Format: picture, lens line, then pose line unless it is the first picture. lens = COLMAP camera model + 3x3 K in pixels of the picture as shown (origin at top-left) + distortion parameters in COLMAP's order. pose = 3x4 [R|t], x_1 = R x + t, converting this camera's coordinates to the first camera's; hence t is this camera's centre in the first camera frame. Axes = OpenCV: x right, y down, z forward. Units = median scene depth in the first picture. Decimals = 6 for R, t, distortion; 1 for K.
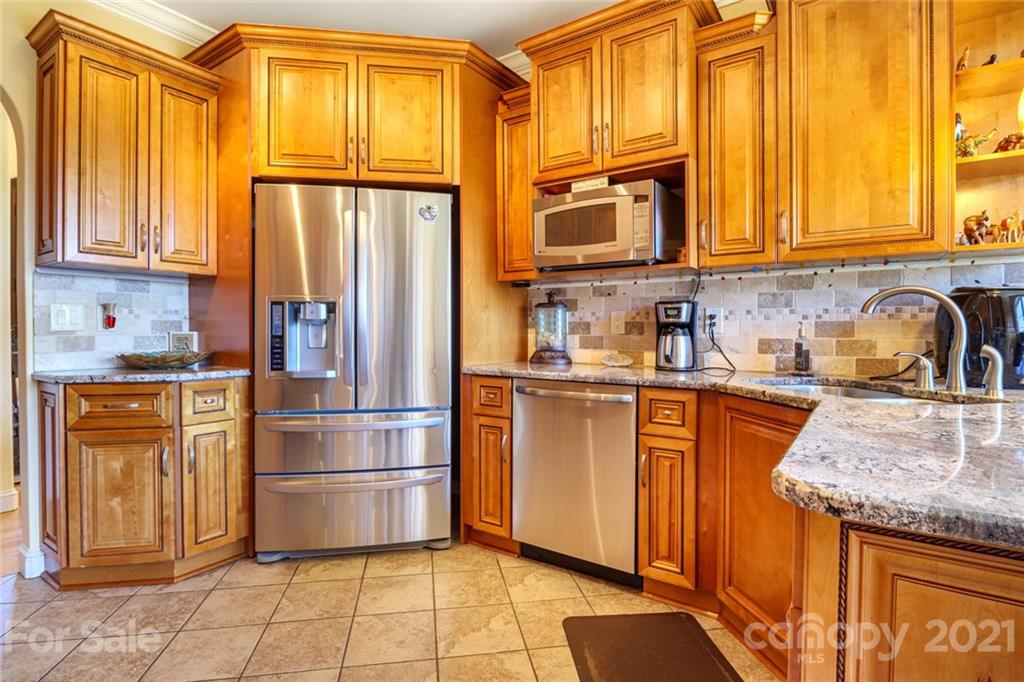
lens RADIAL K [[512.0, 0, 489.7], [0, 512.0, 335.8], [0, 0, 1]] dist [-0.015080, -0.002554]
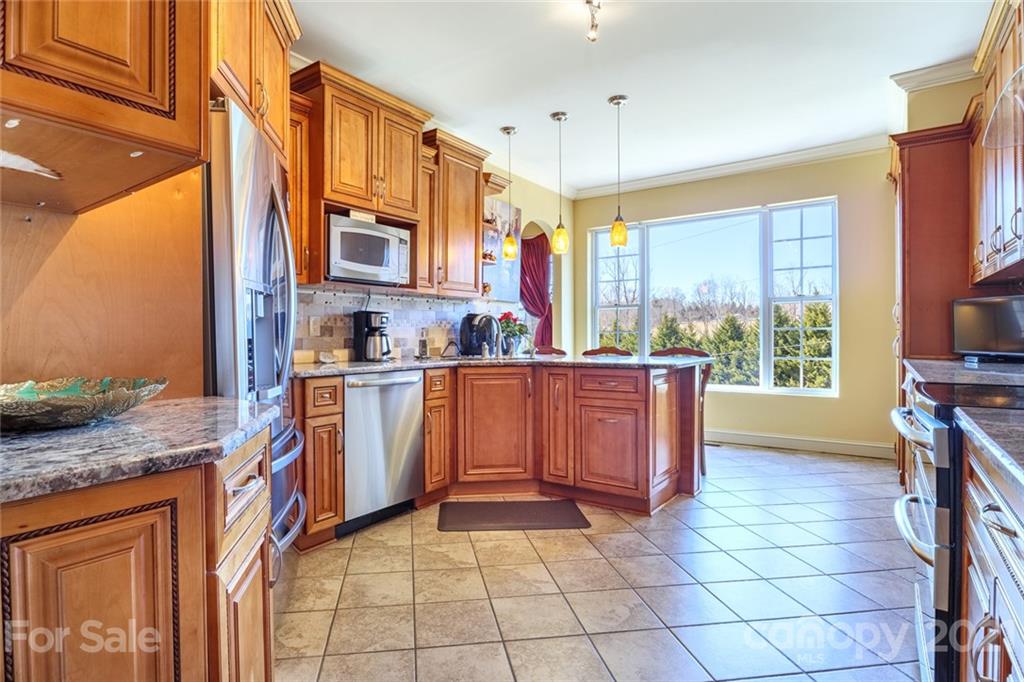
lens RADIAL K [[512.0, 0, 507.4], [0, 512.0, 336.9], [0, 0, 1]] dist [-0.015080, -0.002554]
pose [[0.002378, -0.004645, 0.999986, -1.071378], [0.017272, 0.999840, 0.004603, 0.000747], [-0.999848, 0.017261, 0.002458, 0.650317]]
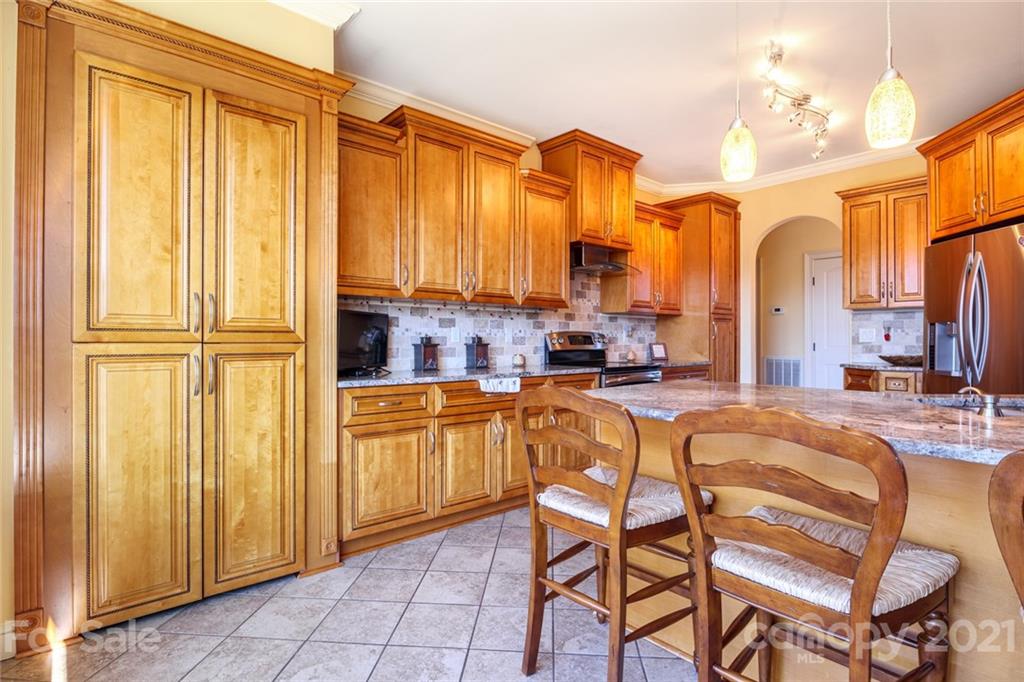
lens RADIAL K [[512.0, 0, 516.1], [0, 512.0, 342.0], [0, 0, 1]] dist [-0.015080, -0.002554]
pose [[-0.230684, -0.001941, -0.973027, 1.326435], [-0.009219, 0.999957, 0.000191, 0.000684], [0.972985, 0.009014, -0.230692, 0.155831]]
